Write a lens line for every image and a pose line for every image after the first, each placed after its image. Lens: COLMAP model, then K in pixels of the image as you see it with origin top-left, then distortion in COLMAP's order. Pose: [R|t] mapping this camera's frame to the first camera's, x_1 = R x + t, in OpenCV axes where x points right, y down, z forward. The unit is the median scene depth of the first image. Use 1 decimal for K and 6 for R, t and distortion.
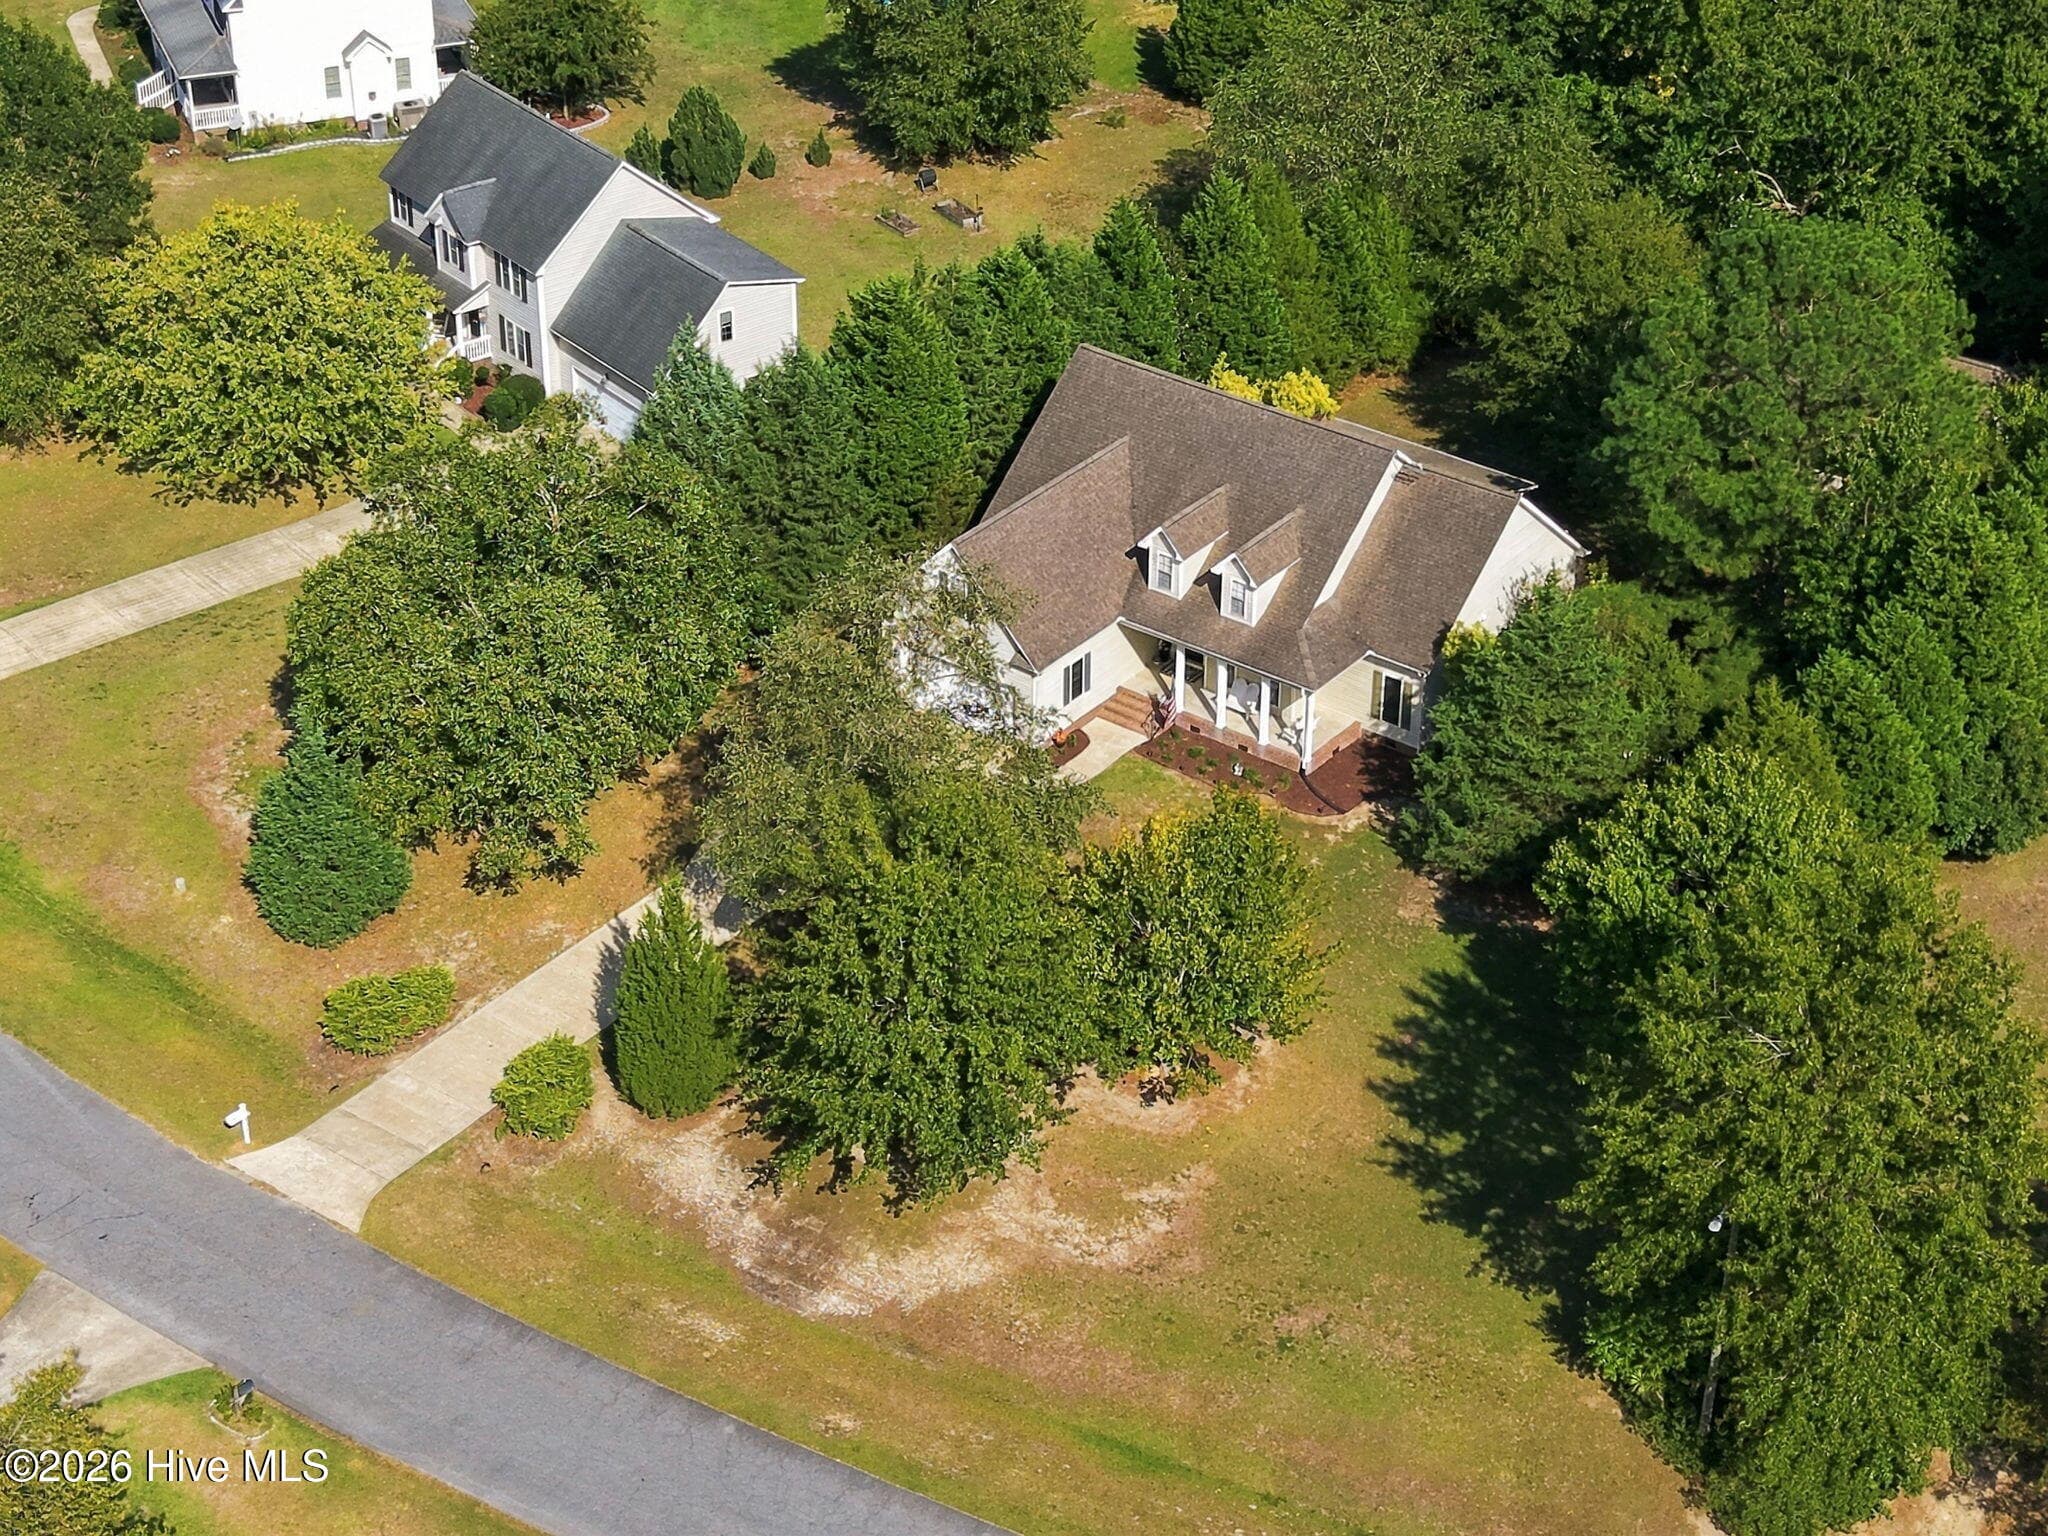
lens RADIAL K [[3600.5, 0, 1024.0], [0, 3600.5, 768.0], [0, 0, 1]] dist [0.035094, 0.060489]
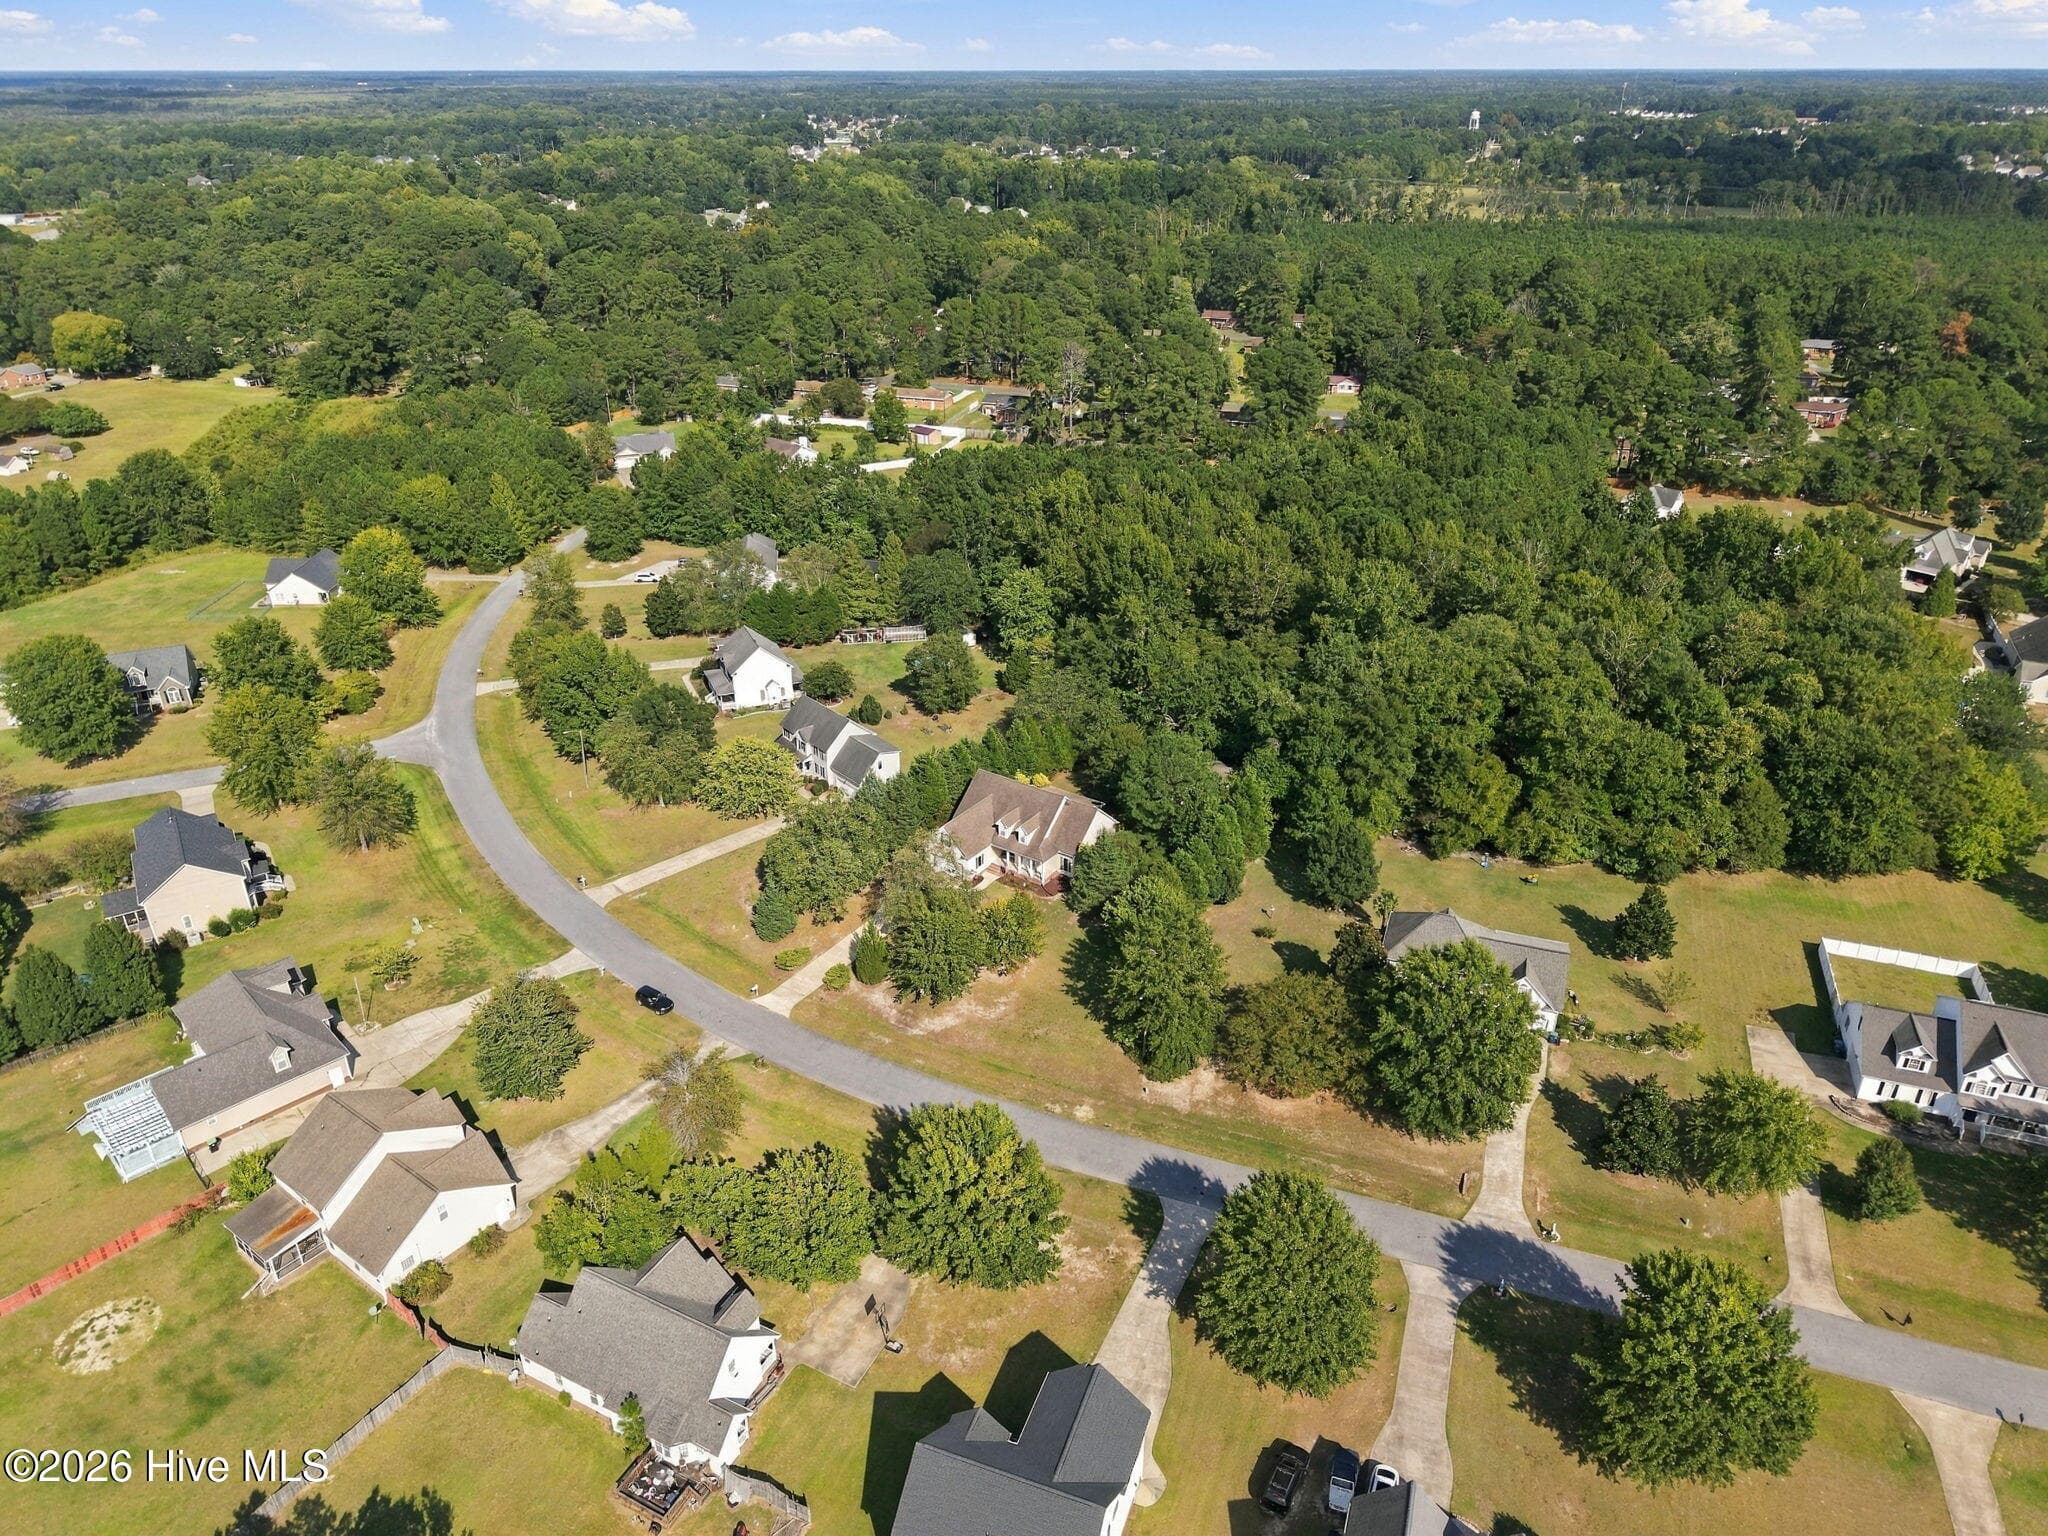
lens RADIAL K [[1337.4, 0, 1024.0], [0, 1337.4, 768.0], [0, 0, 1]] dist [0.128928, -0.000414]
pose [[0.998987, -0.027854, 0.035344, 0.014673], [0.030825, 0.995774, -0.086511, -0.000436], [-0.032785, 0.087513, 0.995624, -0.361989]]
